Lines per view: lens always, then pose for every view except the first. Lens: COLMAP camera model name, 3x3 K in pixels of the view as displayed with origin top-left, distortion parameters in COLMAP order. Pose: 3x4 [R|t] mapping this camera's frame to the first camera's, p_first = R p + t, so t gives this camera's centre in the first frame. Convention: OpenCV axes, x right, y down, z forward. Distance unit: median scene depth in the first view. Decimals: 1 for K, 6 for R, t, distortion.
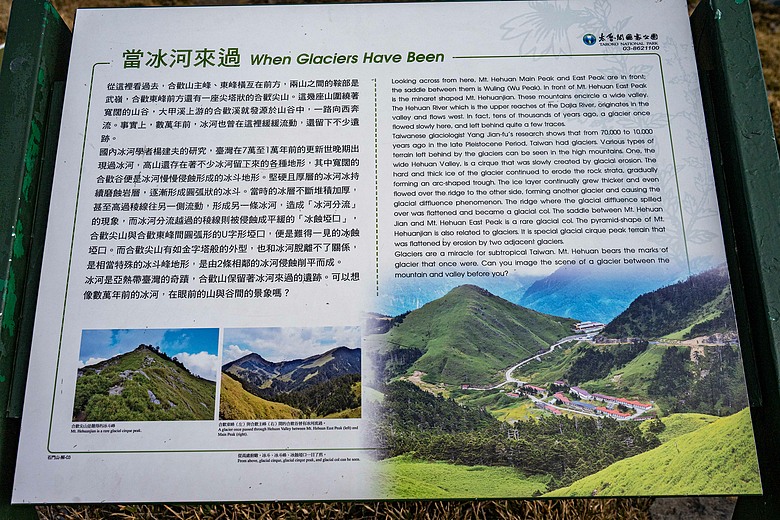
lens RADIAL K [[724.0, 0, 379.4], [0, 724.0, 235.0], [0, 0, 1]] dist [-0.007899, 0.000000]
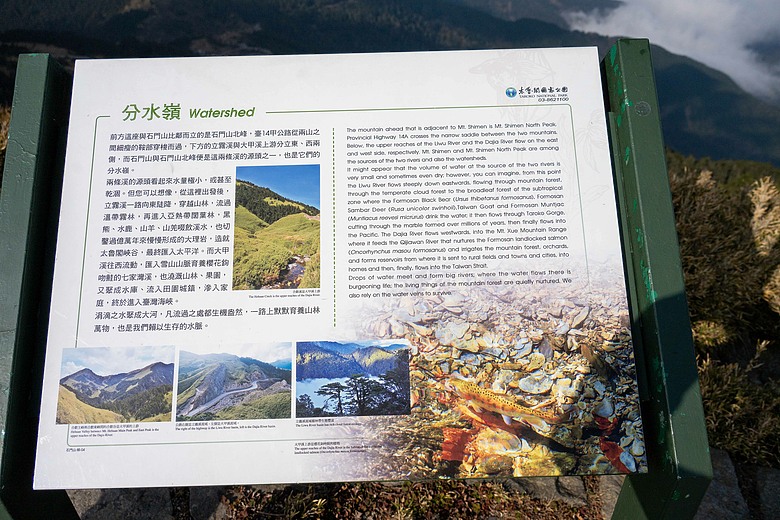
lens RADIAL K [[605.8, 0, 402.3], [0, 605.8, 302.9], [0, 0, 1]] dist [0.000800, 0.003857]
pose [[0.999834, -0.012470, 0.013257, 0.144091], [0.011505, 0.997445, 0.070509, -0.003409], [-0.014102, -0.070345, 0.997423, 0.004092]]
